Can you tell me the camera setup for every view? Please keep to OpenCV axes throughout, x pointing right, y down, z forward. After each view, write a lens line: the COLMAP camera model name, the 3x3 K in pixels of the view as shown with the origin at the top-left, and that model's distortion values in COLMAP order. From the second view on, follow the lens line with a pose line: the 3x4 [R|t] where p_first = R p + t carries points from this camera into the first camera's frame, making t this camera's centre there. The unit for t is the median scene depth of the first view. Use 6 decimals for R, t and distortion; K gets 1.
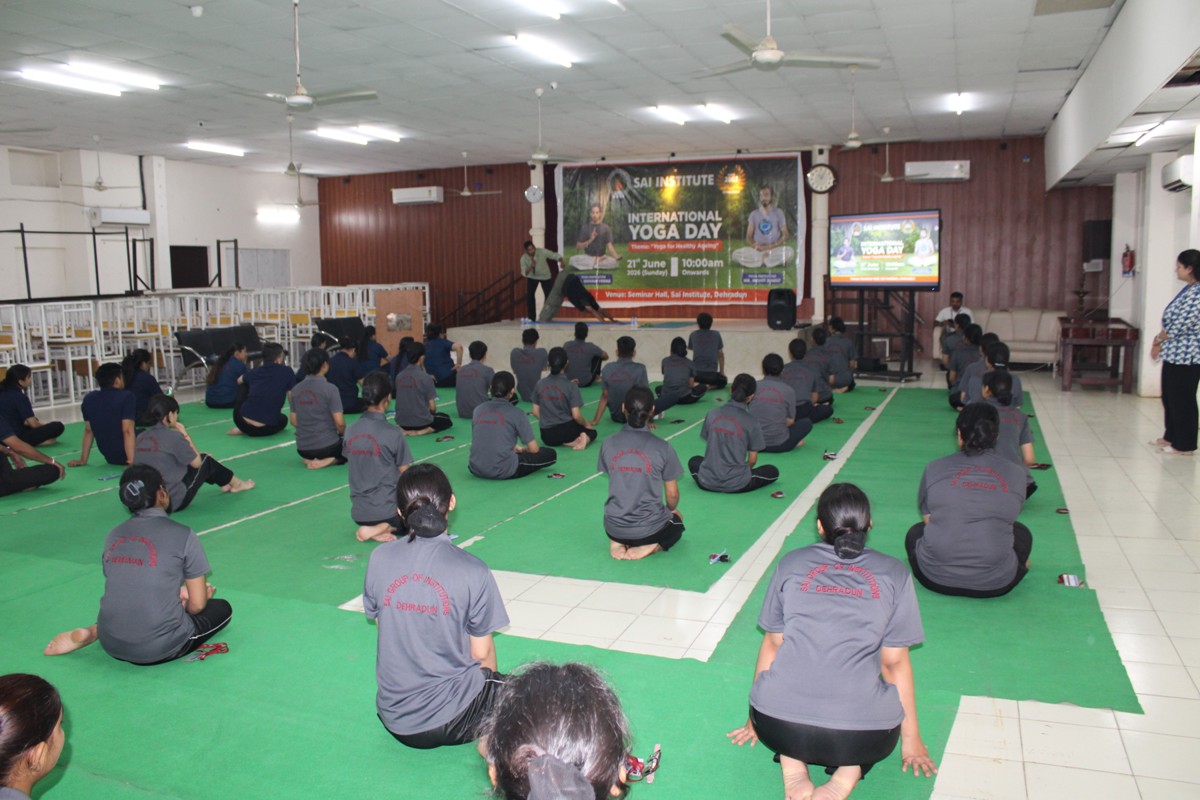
lens RADIAL K [[993.1, 0, 593.9], [0, 993.1, 396.5], [0, 0, 1]] dist [-0.161698, 0.143358]
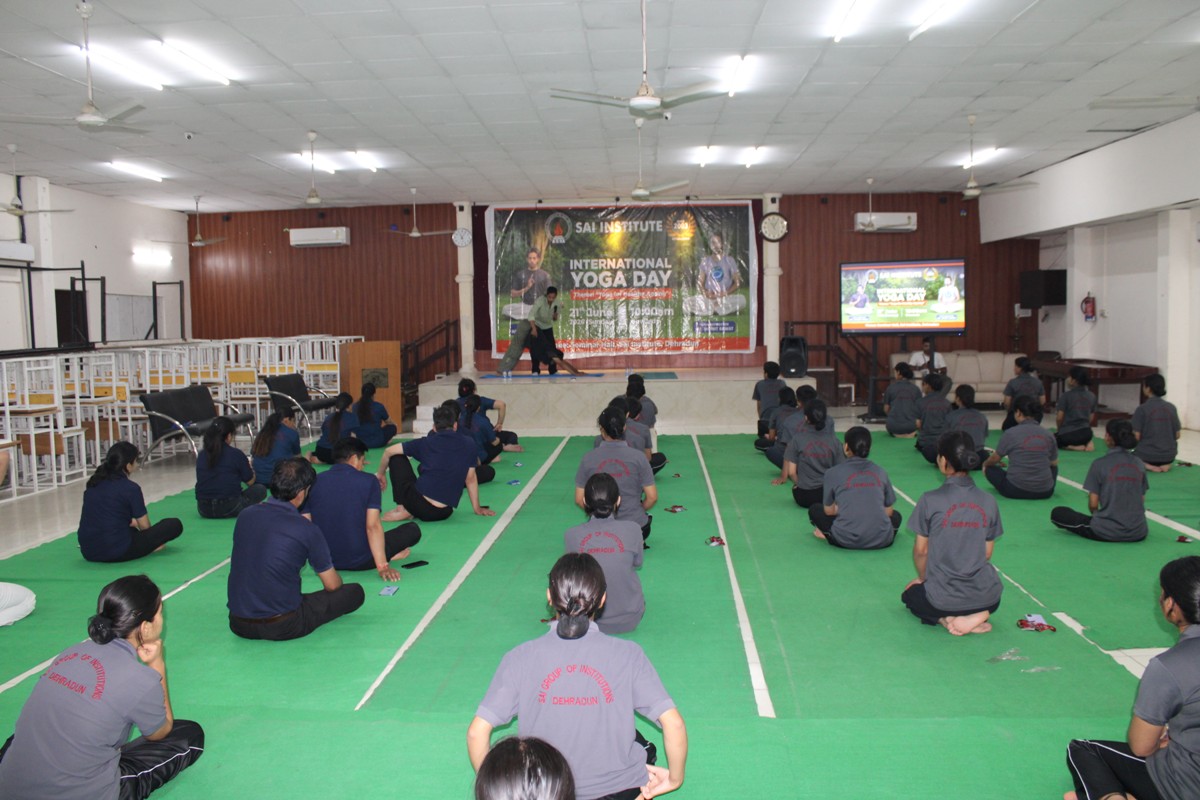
lens RADIAL K [[993.1, 0, 602.8], [0, 993.1, 395.3], [0, 0, 1]] dist [-0.161698, 0.143358]
pose [[0.946439, -0.027398, 0.321717, -0.249560], [0.044985, 0.997864, -0.047359, -0.009350], [-0.319733, 0.059295, 0.945651, 0.102036]]
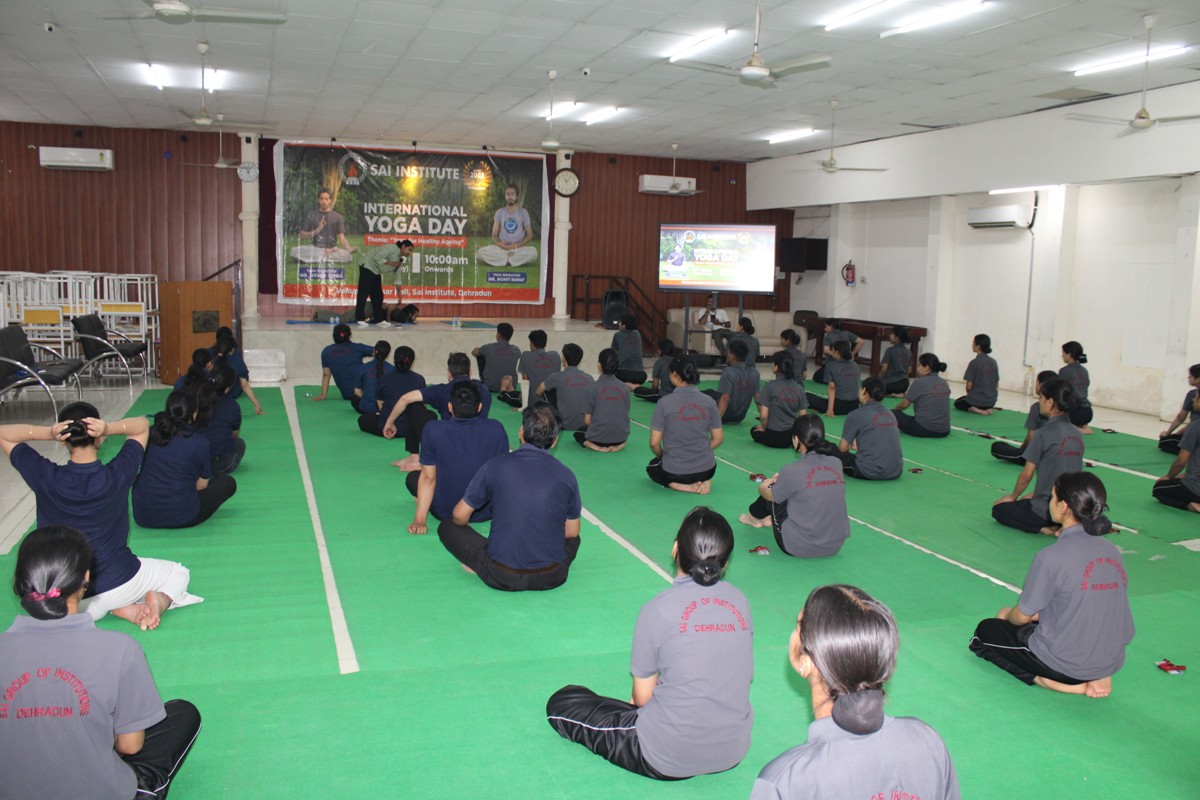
lens RADIAL K [[993.1, 0, 603.3], [0, 993.1, 397.4], [0, 0, 1]] dist [-0.161698, 0.143358]
pose [[0.755105, -0.047553, 0.653877, -0.407756], [0.044251, 0.998788, 0.021535, -0.015257], [-0.654109, 0.012674, 0.756294, 0.175606]]
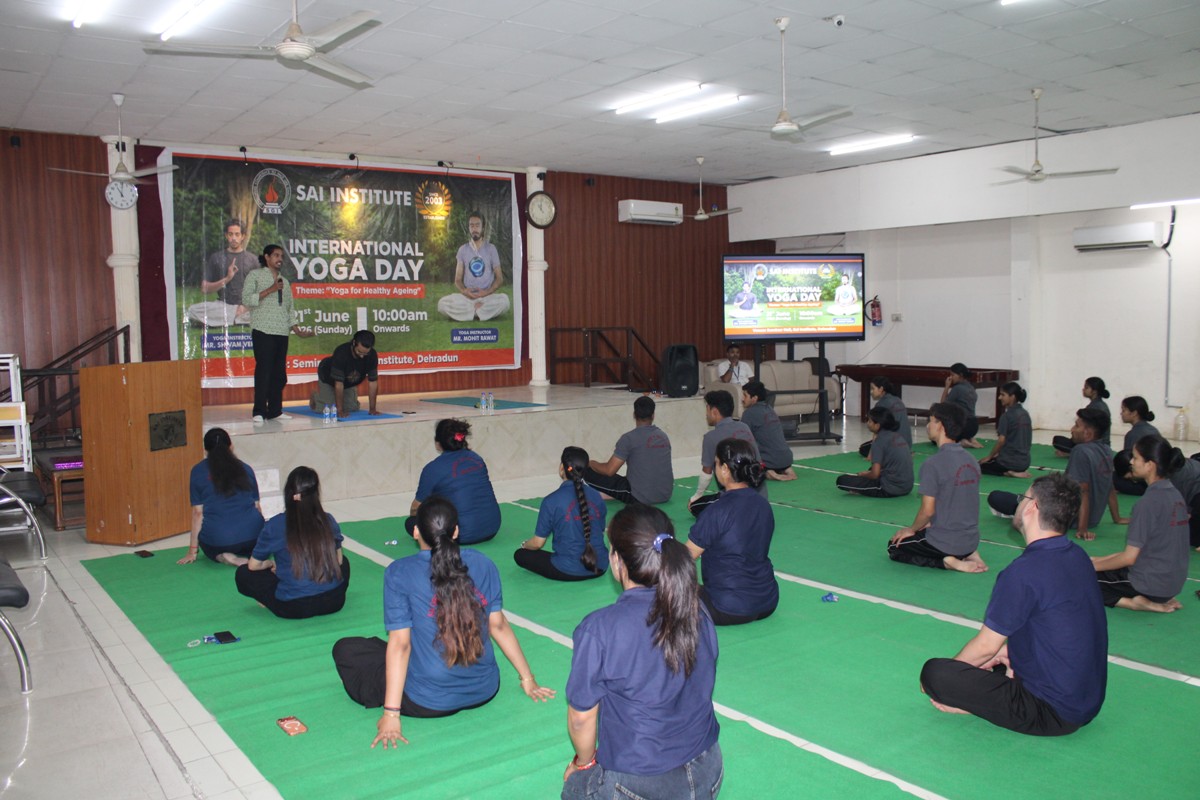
lens RADIAL K [[993.1, 0, 597.2], [0, 993.1, 390.7], [0, 0, 1]] dist [-0.161698, 0.143358]
pose [[0.536682, -0.051903, 0.842186, -0.408742], [0.114835, 0.993313, -0.011961, -0.056901], [-0.835934, 0.103132, 0.539054, 0.508000]]
